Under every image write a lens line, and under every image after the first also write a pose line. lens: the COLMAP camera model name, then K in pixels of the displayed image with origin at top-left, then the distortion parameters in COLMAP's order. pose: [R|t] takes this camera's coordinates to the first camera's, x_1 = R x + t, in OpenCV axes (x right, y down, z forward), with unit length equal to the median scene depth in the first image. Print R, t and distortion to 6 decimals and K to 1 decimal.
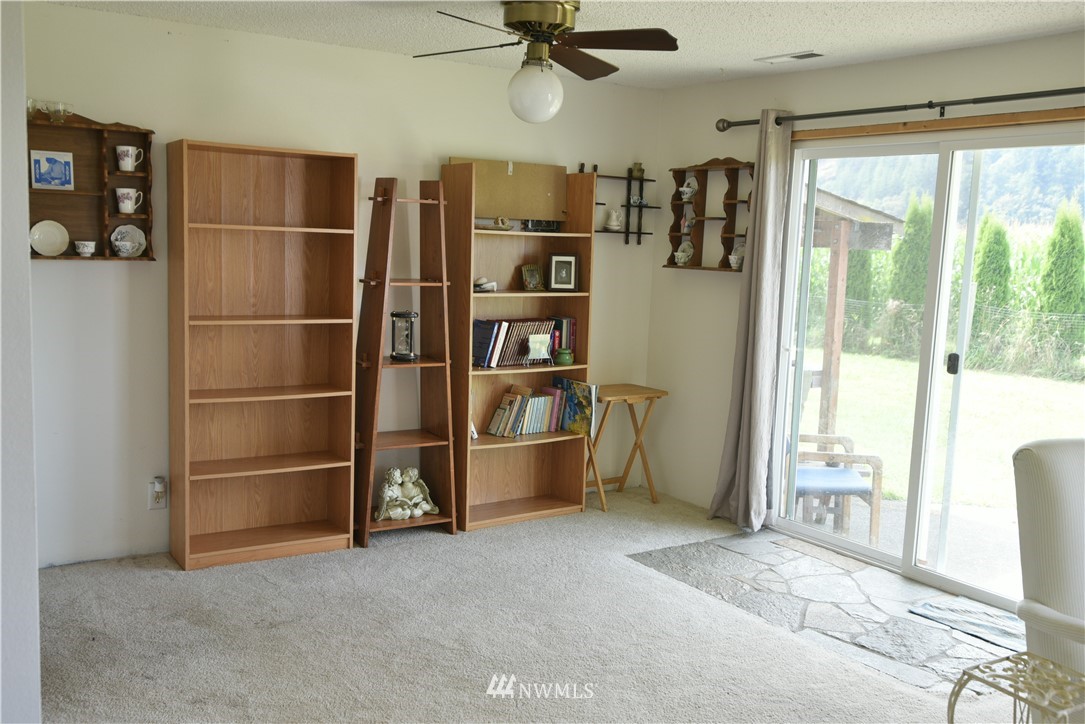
lens RADIAL K [[1021.8, 0, 537.0], [0, 1021.8, 371.1], [0, 0, 1]] dist [0.011804, -0.005513]
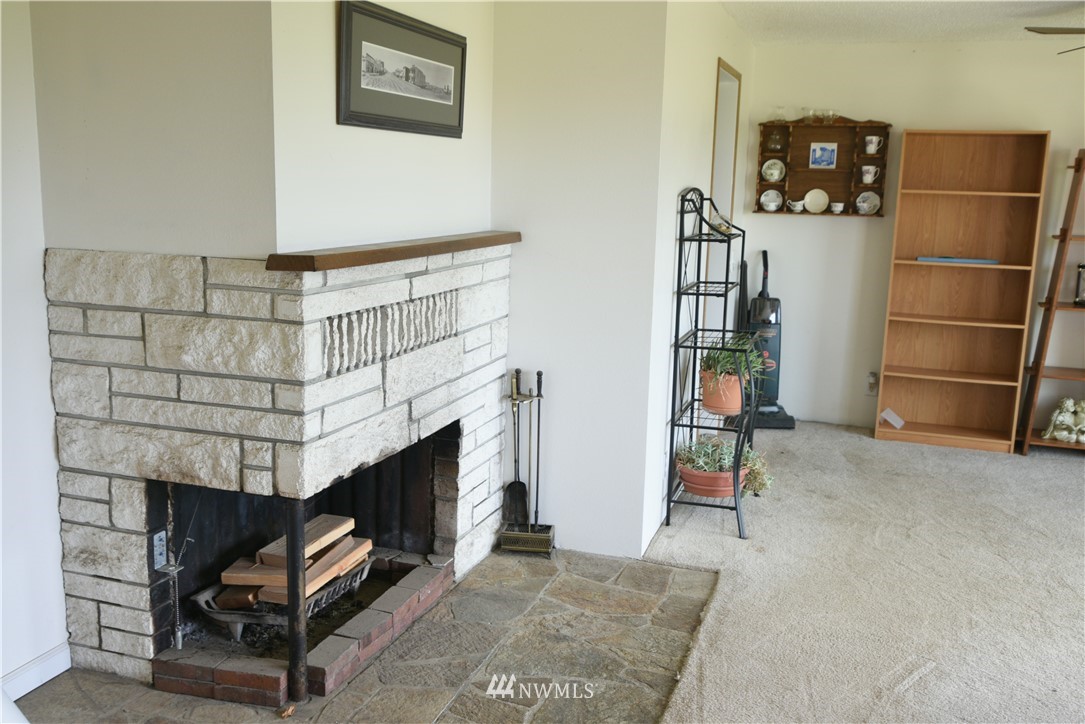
lens RADIAL K [[1021.8, 0, 537.0], [0, 1021.8, 371.1], [0, 0, 1]] dist [0.011804, -0.005513]
pose [[0.616440, 0.124562, -0.777487, 0.391059], [-0.105944, 0.991550, 0.074859, 0.040737], [0.780242, 0.036224, 0.624428, -0.208582]]
